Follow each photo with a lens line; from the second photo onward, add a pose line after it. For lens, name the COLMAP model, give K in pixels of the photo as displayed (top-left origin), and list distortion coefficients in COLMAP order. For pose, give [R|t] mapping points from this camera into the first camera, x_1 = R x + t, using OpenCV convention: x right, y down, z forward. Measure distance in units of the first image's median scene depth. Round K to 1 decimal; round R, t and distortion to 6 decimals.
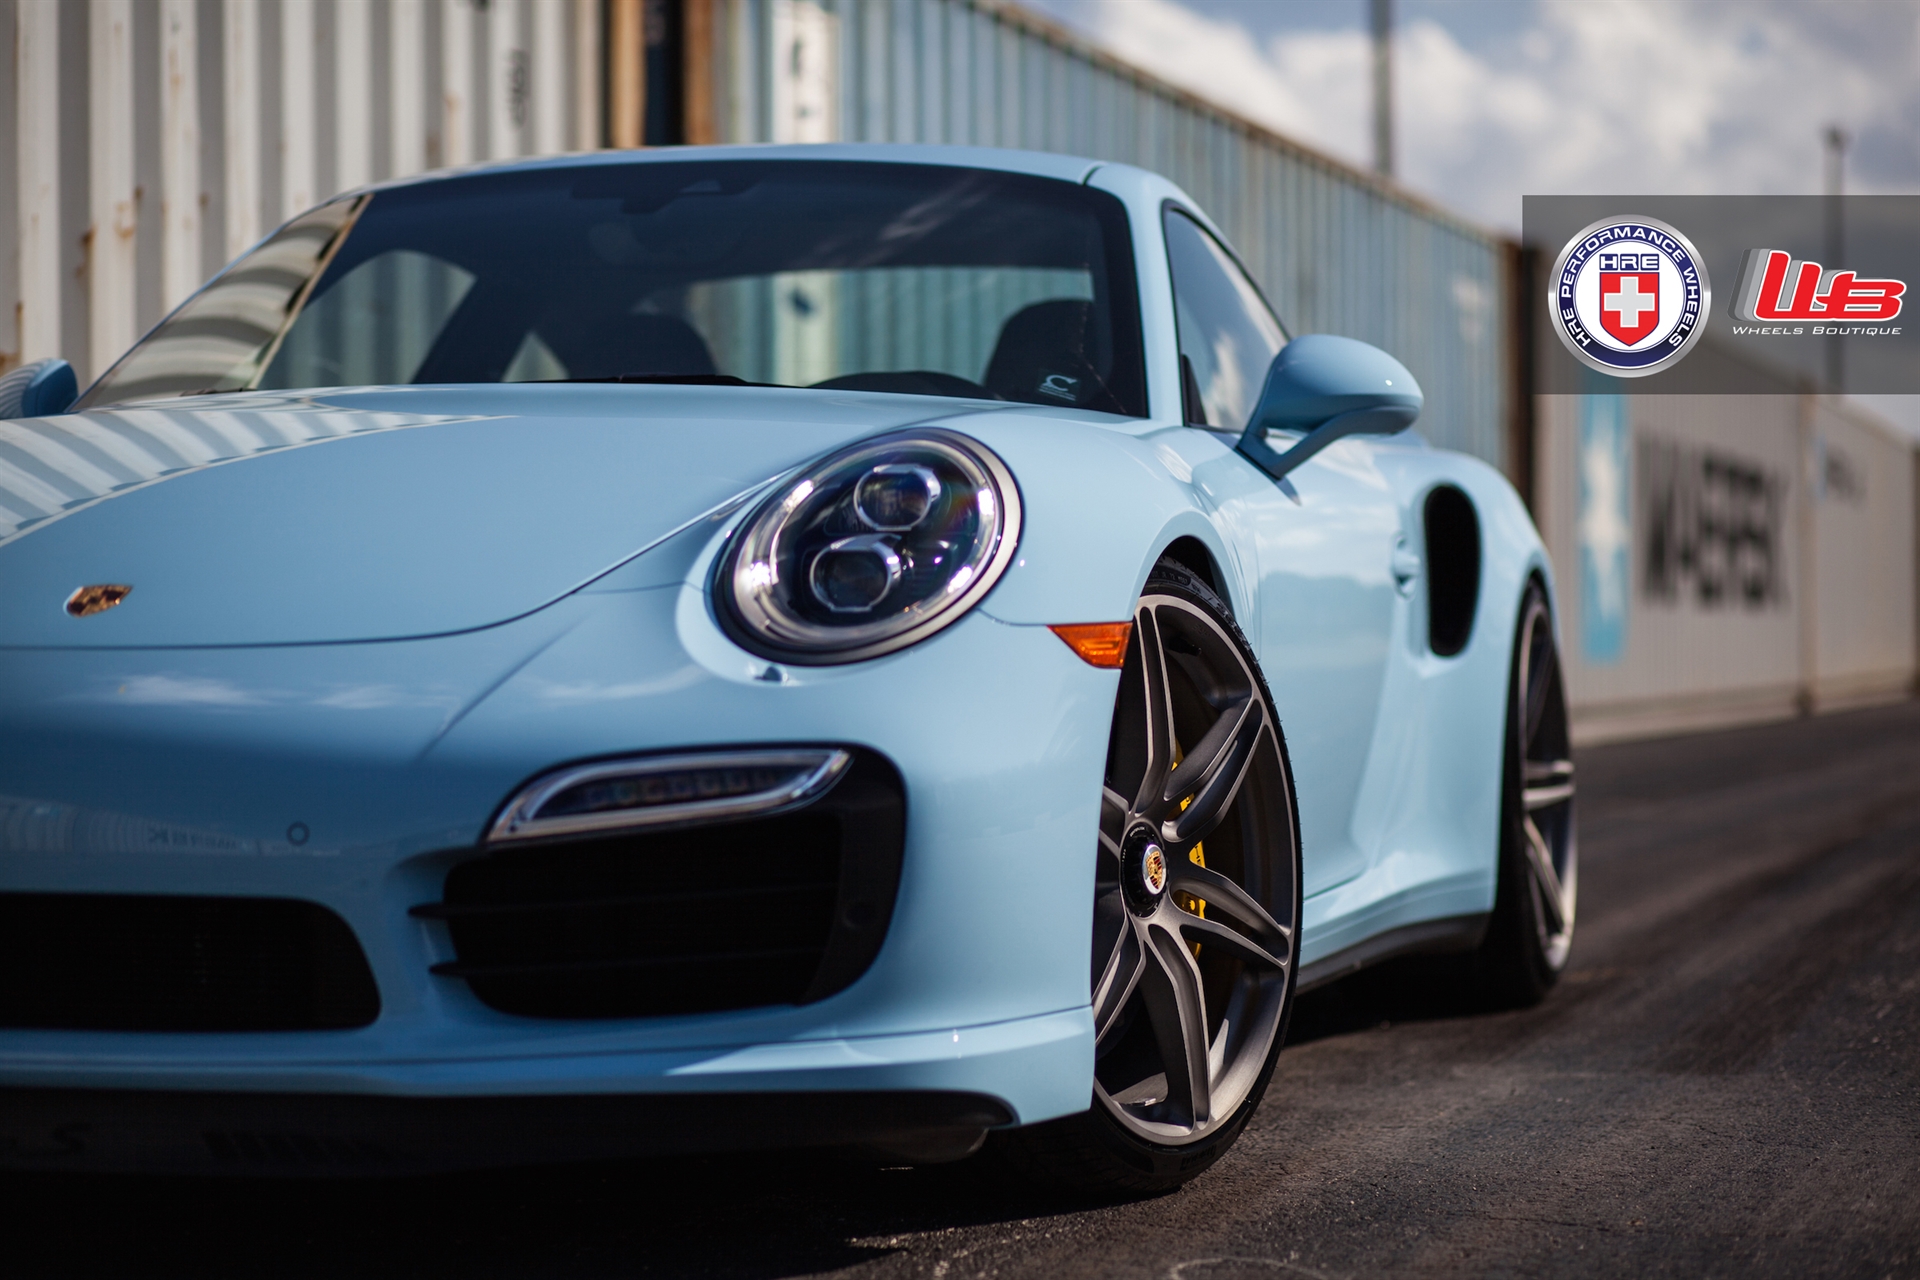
lens RADIAL K [[4561.1, 0, 972.7], [0, 4561.1, 633.5], [0, 0, 1]] dist [-0.124007, 0.000000]
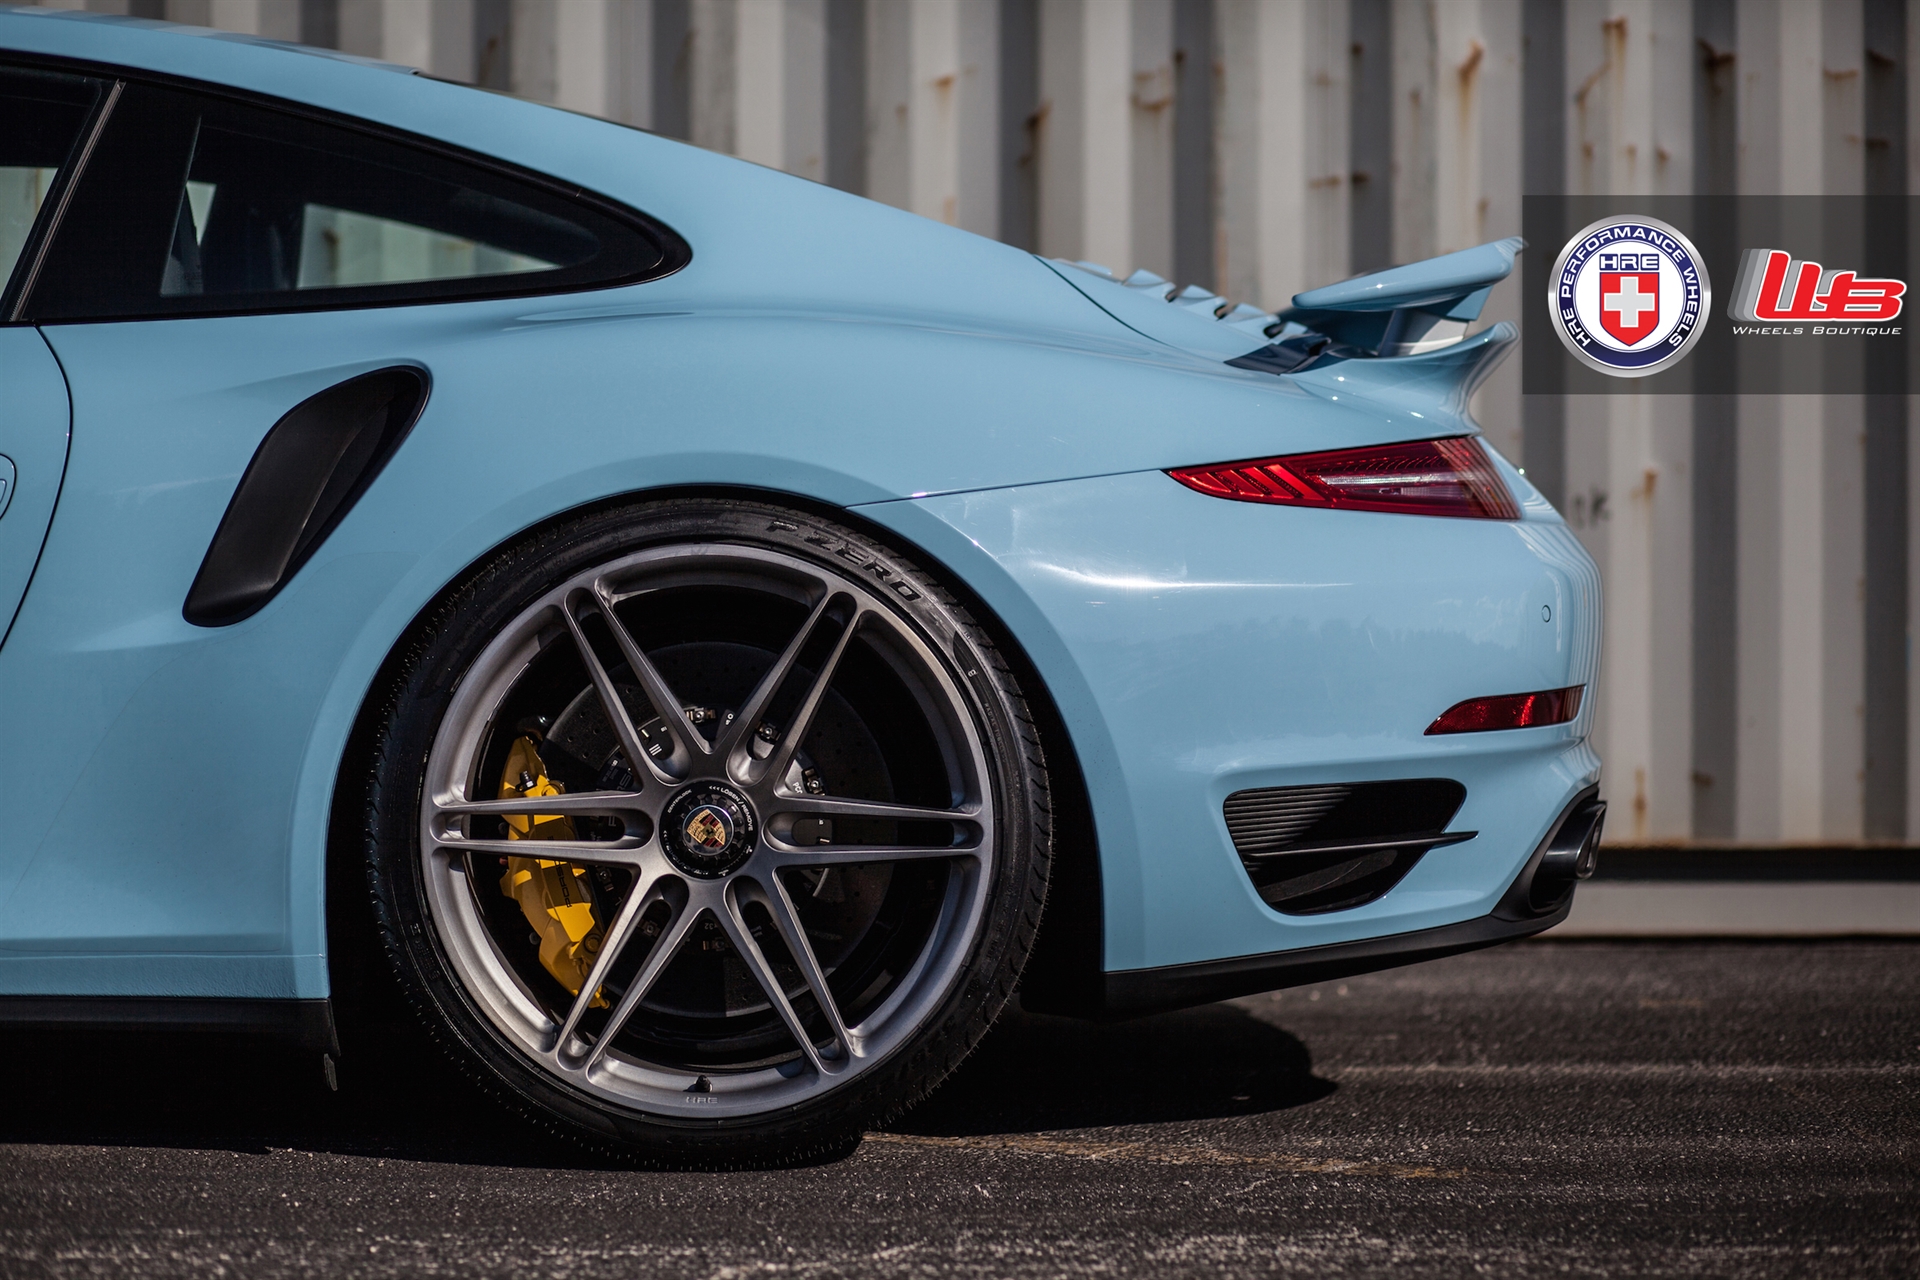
lens RADIAL K [[4561.1, 0, 963.4], [0, 4561.1, 657.3], [0, 0, 1]] dist [-0.124007, 0.000000]
pose [[0.278393, 0.022435, -0.960205, 1.083590], [-0.000791, 0.999732, 0.023129, -0.007956], [0.960467, -0.005679, 0.278336, 1.261597]]
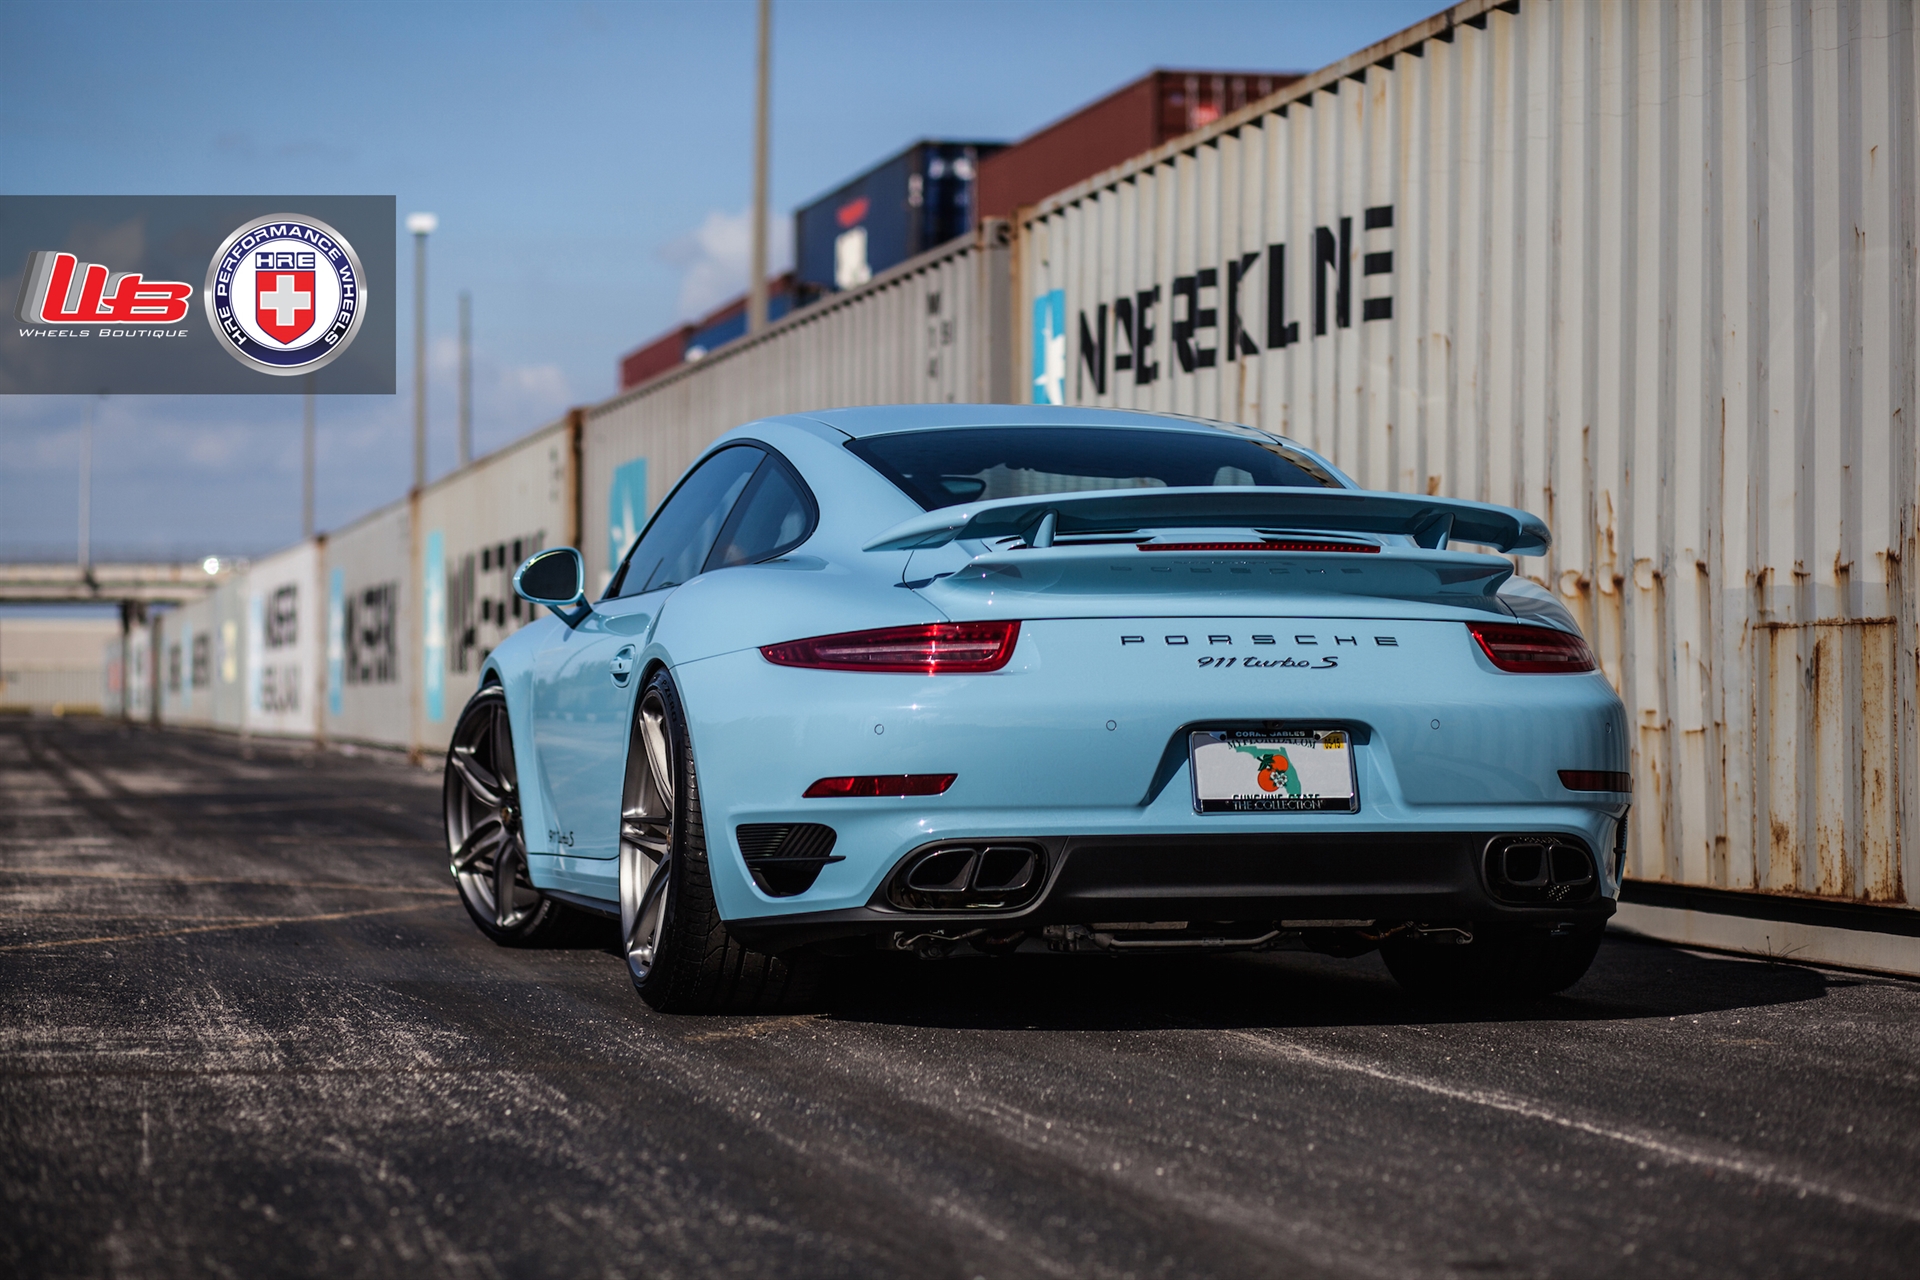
lens RADIAL K [[4561.1, 0, 962.6], [0, 4561.1, 641.6], [0, 0, 1]] dist [-0.124007, 0.000000]
pose [[-0.882199, -0.003134, -0.470867, 0.927733], [0.002301, 0.999937, -0.010966, -0.008160], [0.470871, -0.010758, -0.882136, 3.138790]]
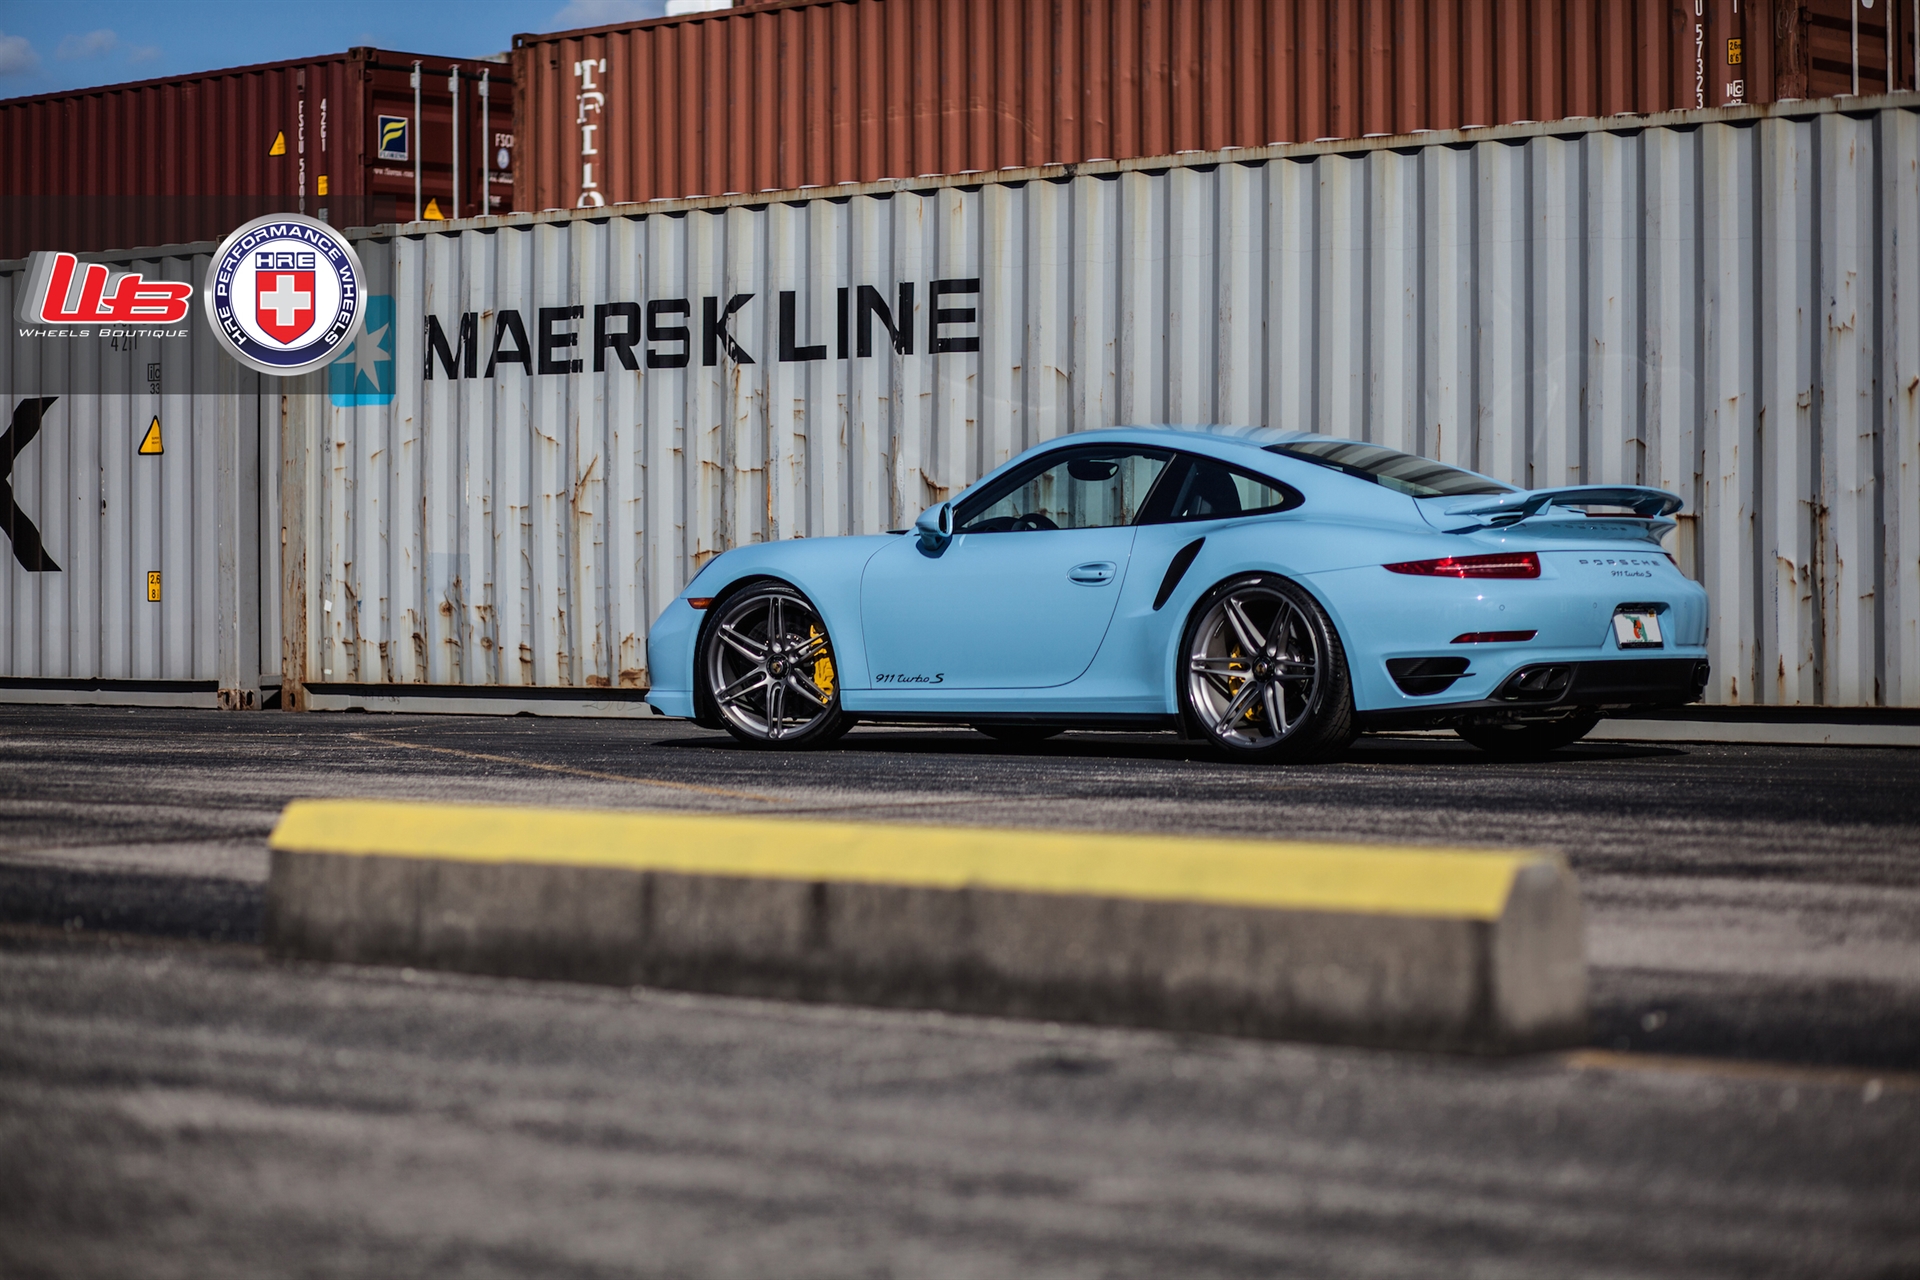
lens RADIAL K [[4561.1, 0, 968.3], [0, 4561.1, 631.4], [0, 0, 1]] dist [-0.124007, 0.000000]
pose [[-0.449614, 0.008925, -0.893178, 3.230513], [0.002268, 0.999958, 0.008851, -0.006954], [0.893220, 0.001954, -0.449616, 2.773647]]
